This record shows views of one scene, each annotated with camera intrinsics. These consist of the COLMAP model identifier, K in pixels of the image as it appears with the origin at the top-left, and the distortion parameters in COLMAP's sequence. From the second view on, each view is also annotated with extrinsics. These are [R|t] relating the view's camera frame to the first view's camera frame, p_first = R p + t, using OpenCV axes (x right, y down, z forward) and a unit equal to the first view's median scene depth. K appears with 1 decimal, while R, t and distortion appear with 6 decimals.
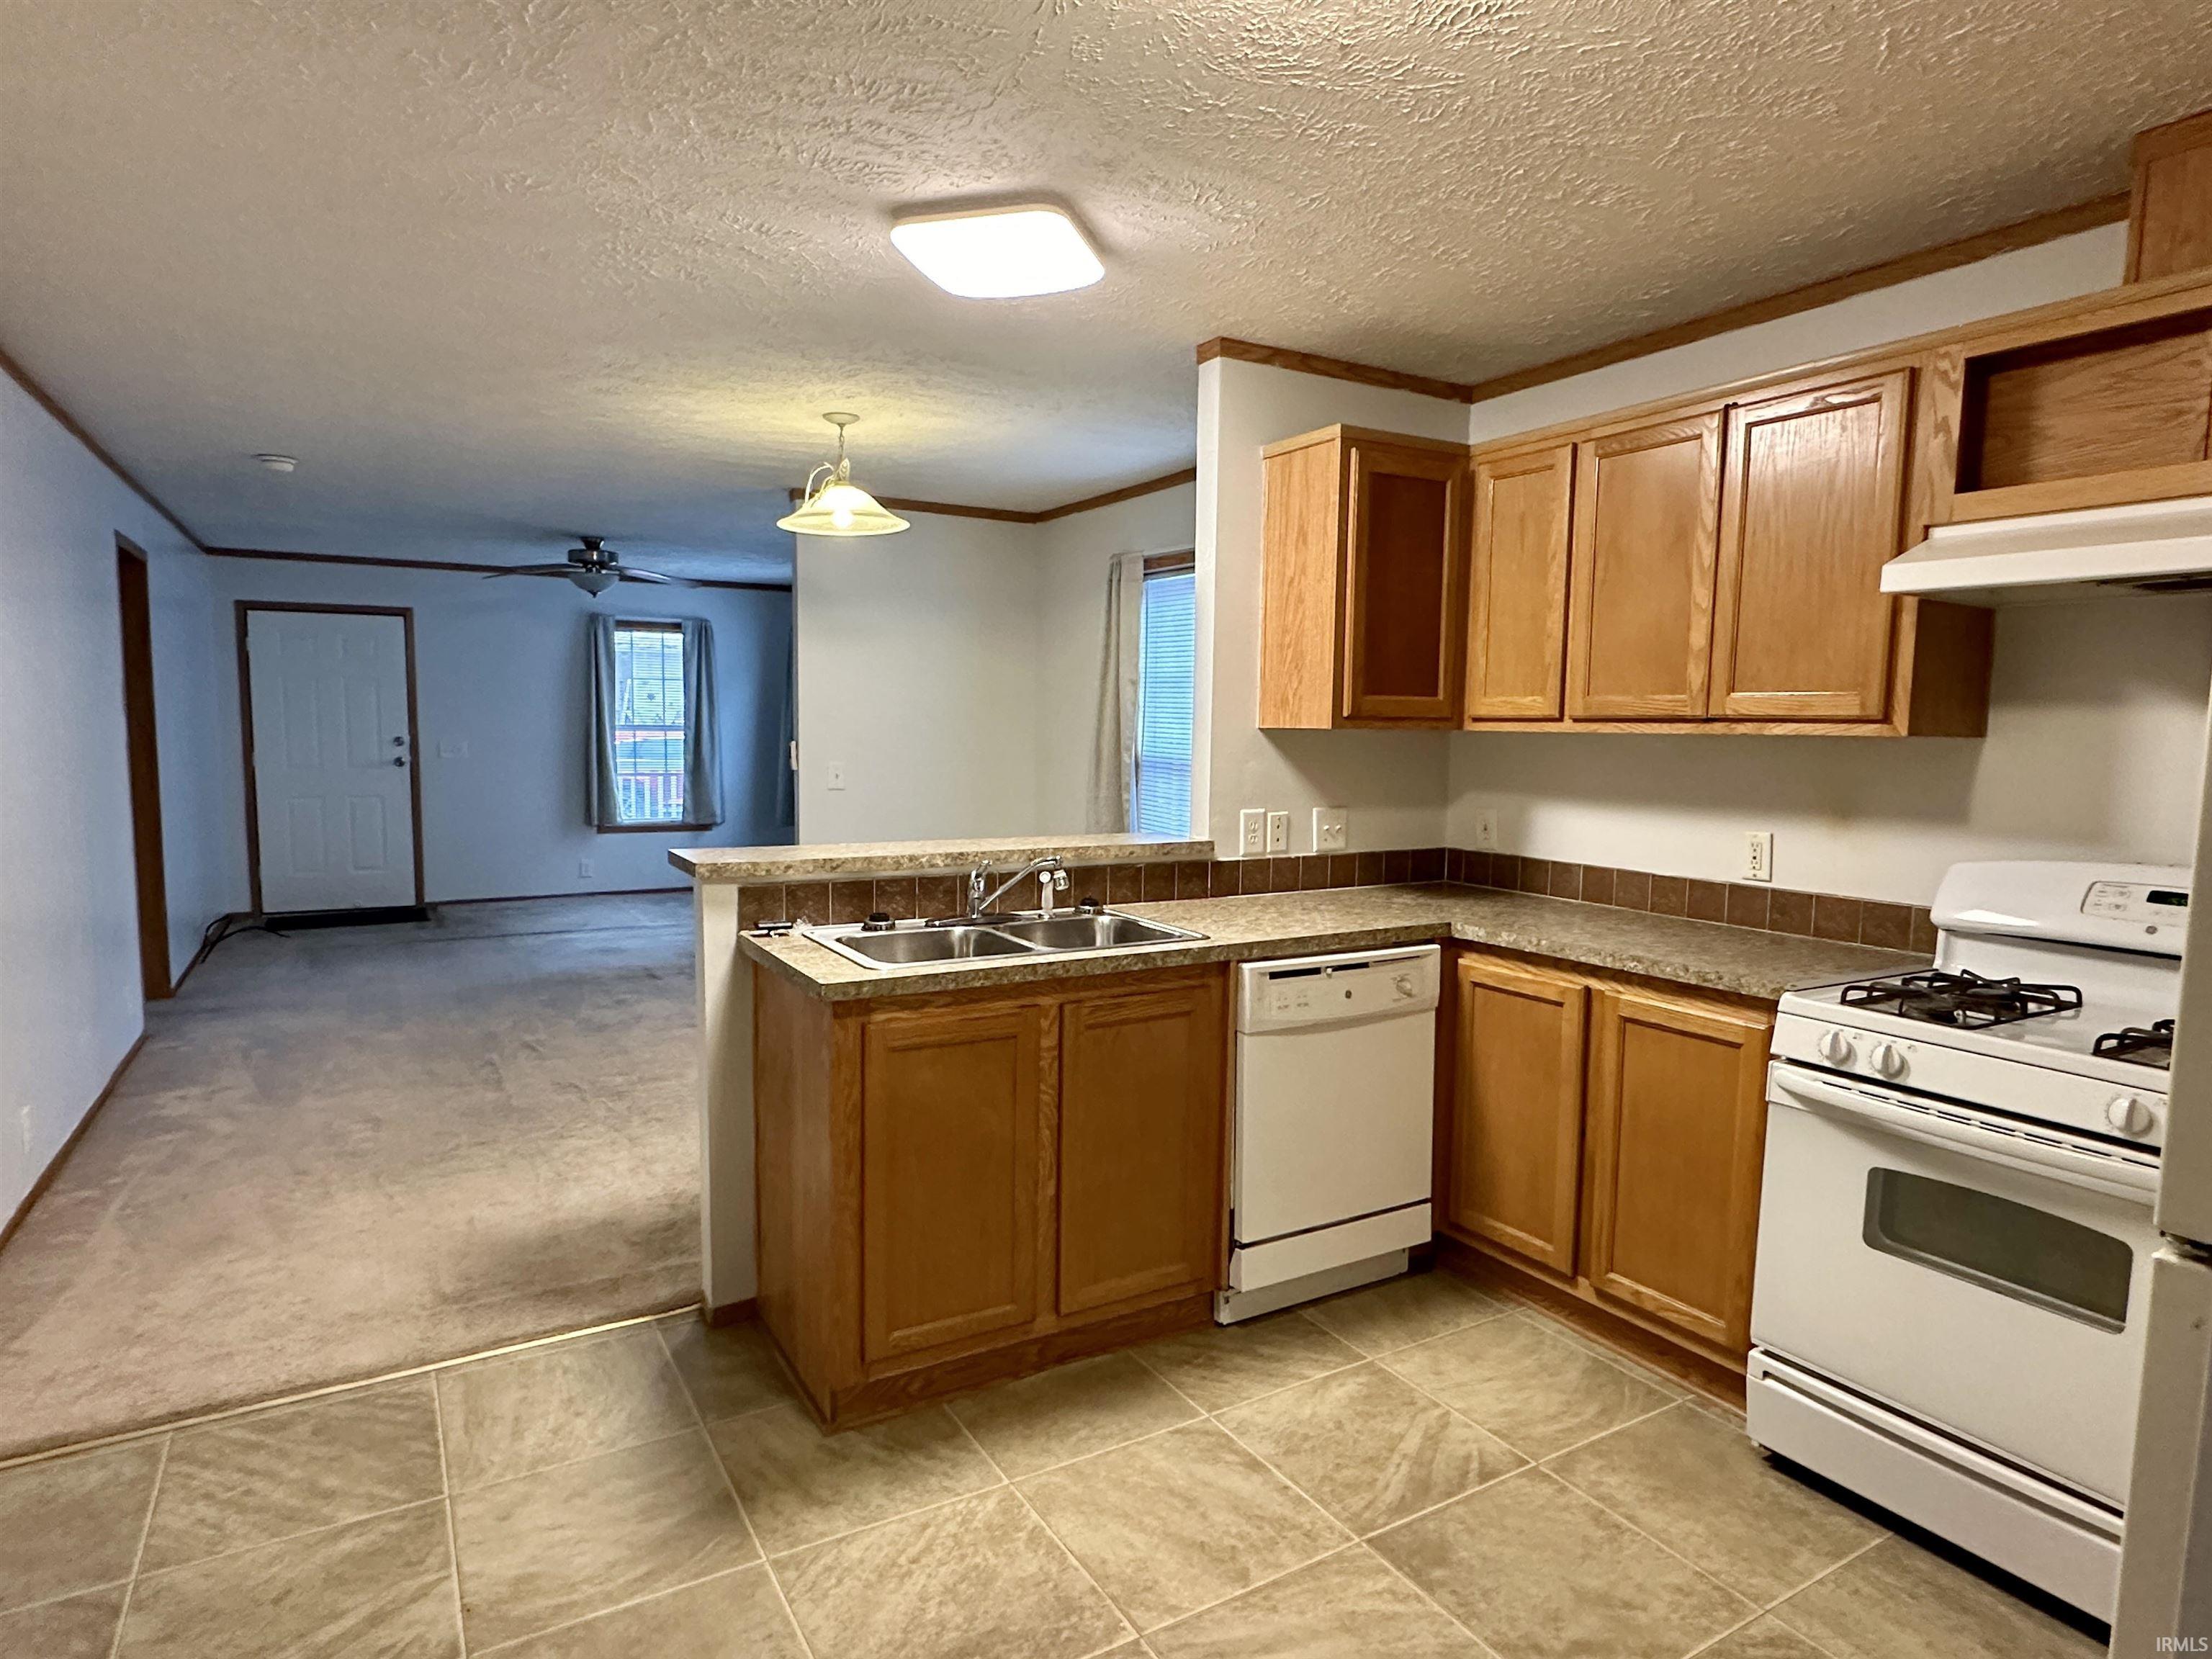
lens RADIAL K [[1243.2, 0, 1100.8], [0, 1243.2, 832.2], [0, 0, 1]] dist [0.002224, -0.000132]
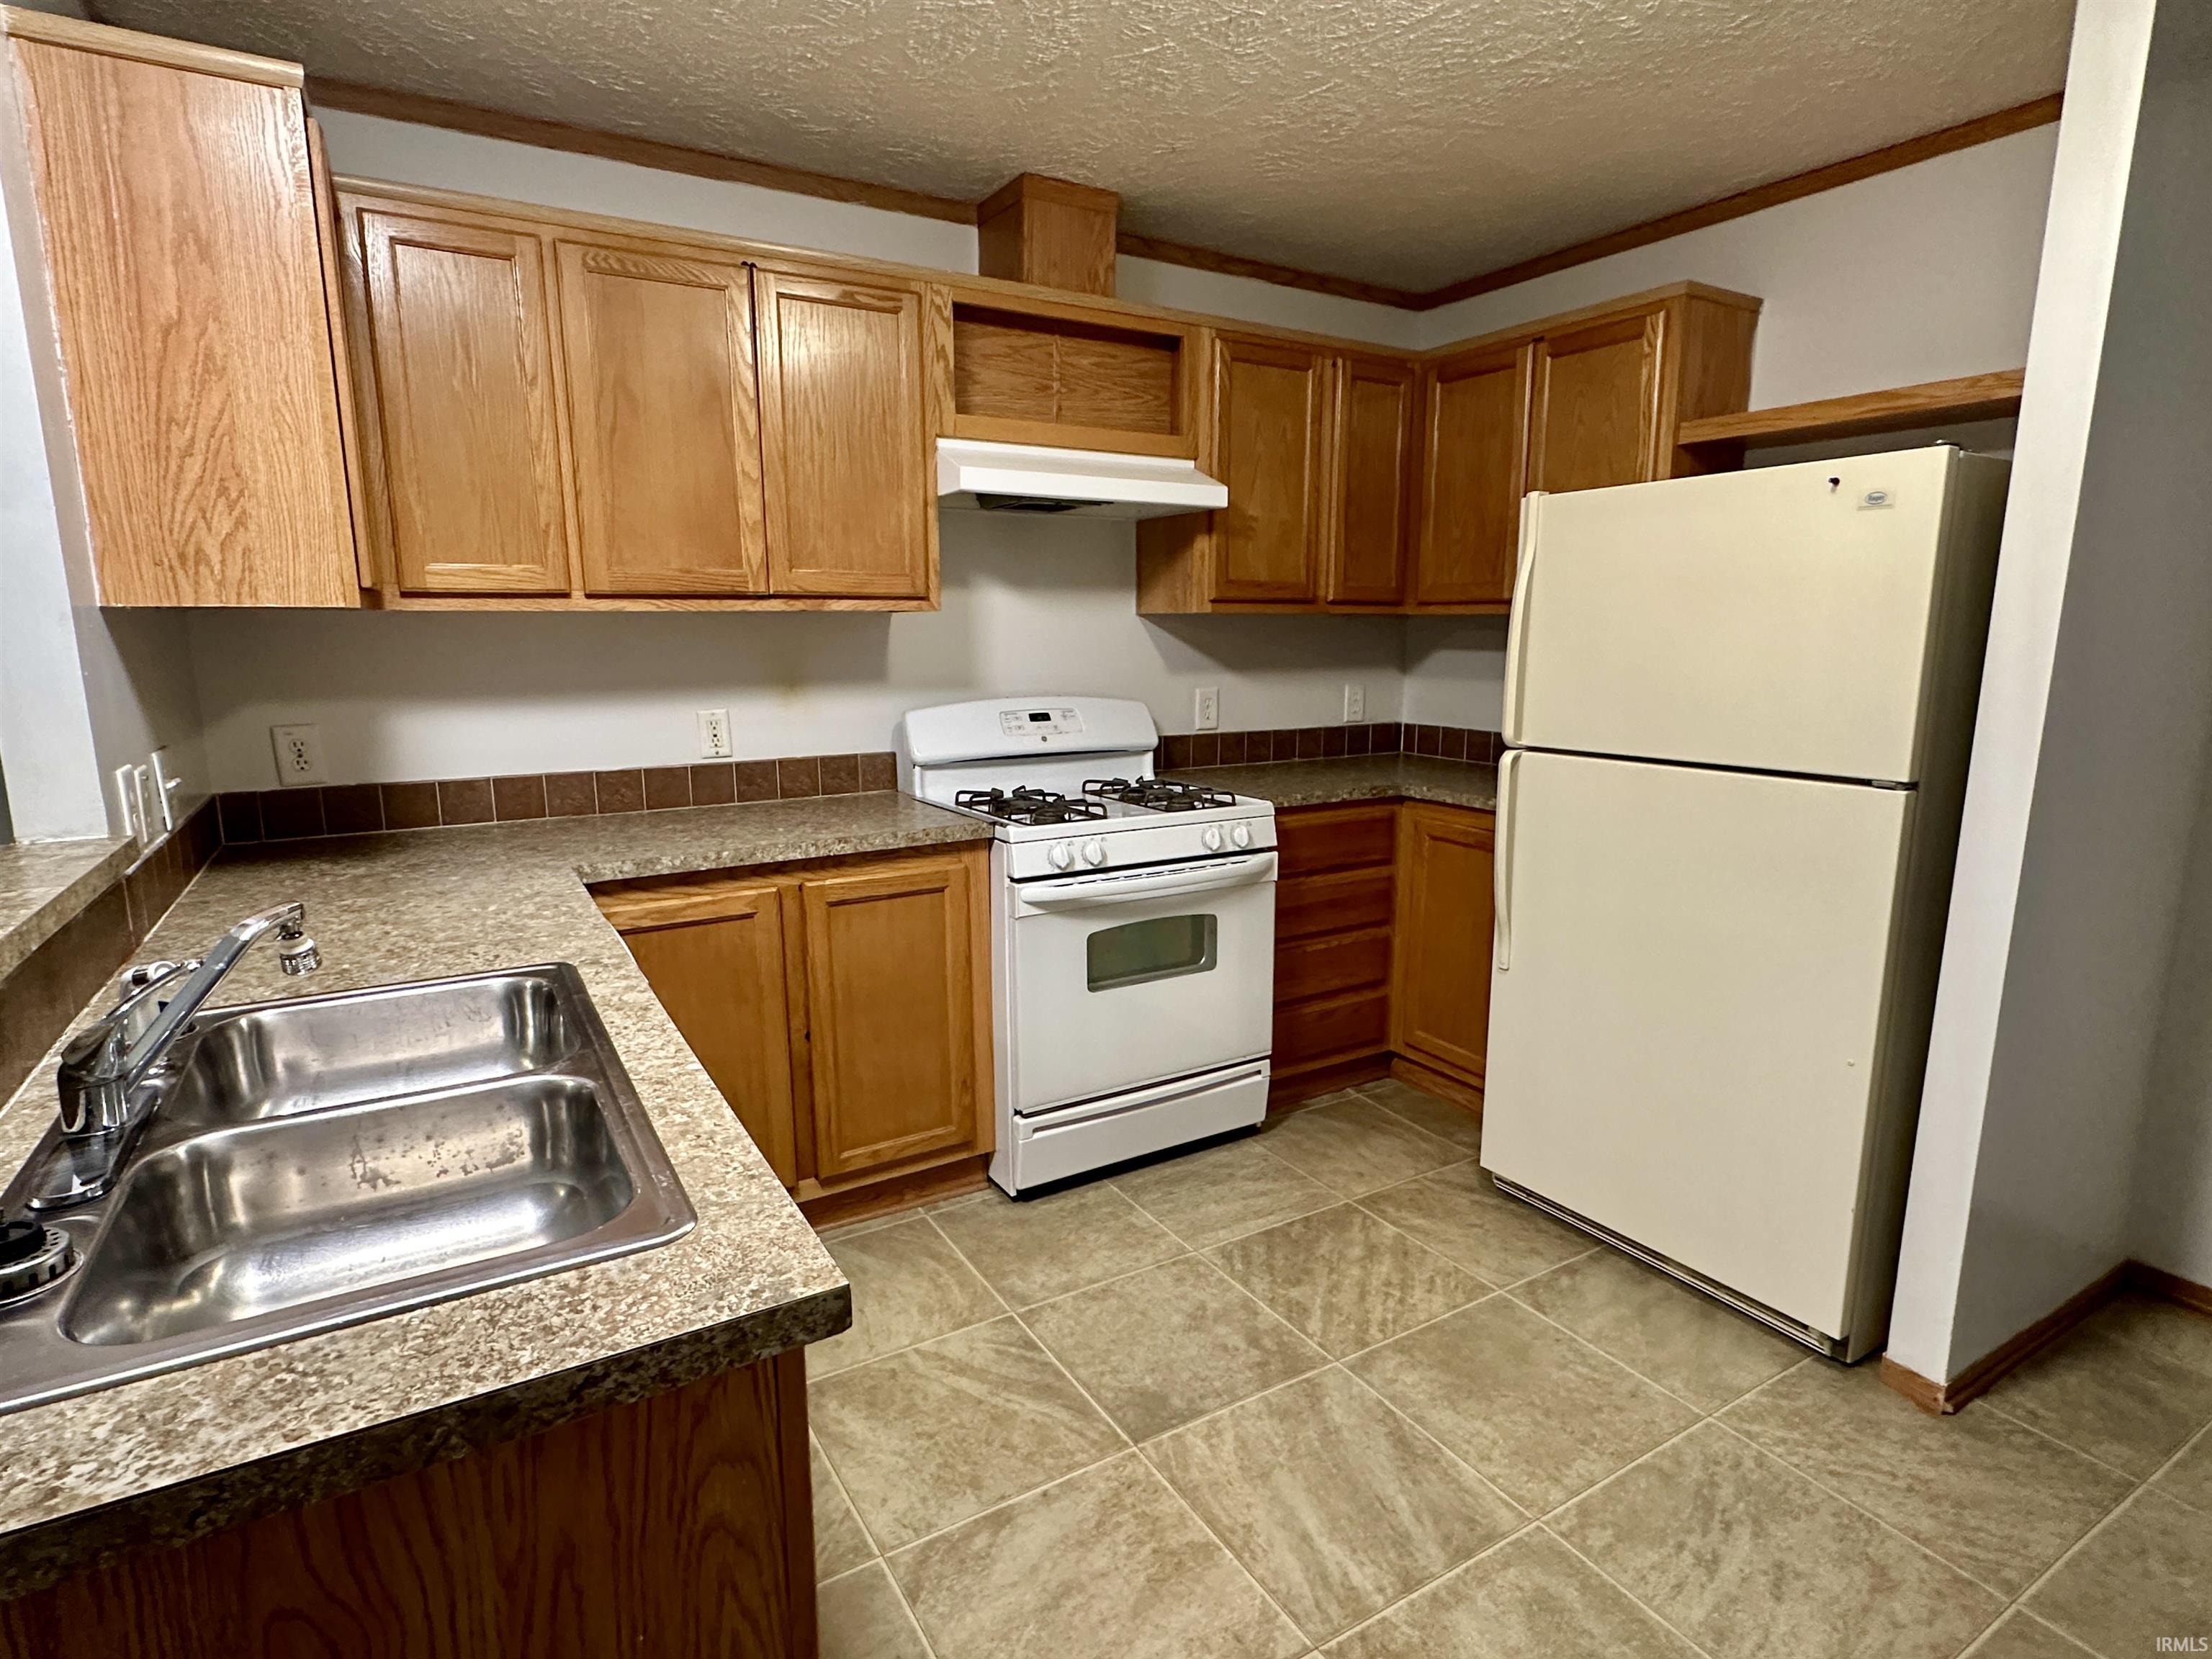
lens RADIAL K [[1145.2, 0, 1099.7], [0, 1145.2, 831.5], [0, 0, 1]] dist [0.001327, -0.000829]
pose [[-0.001968, -0.193761, 0.981047, -0.474261], [0.089697, 0.977060, 0.193153, -0.064452], [-0.995967, 0.088377, 0.015457, 0.794507]]
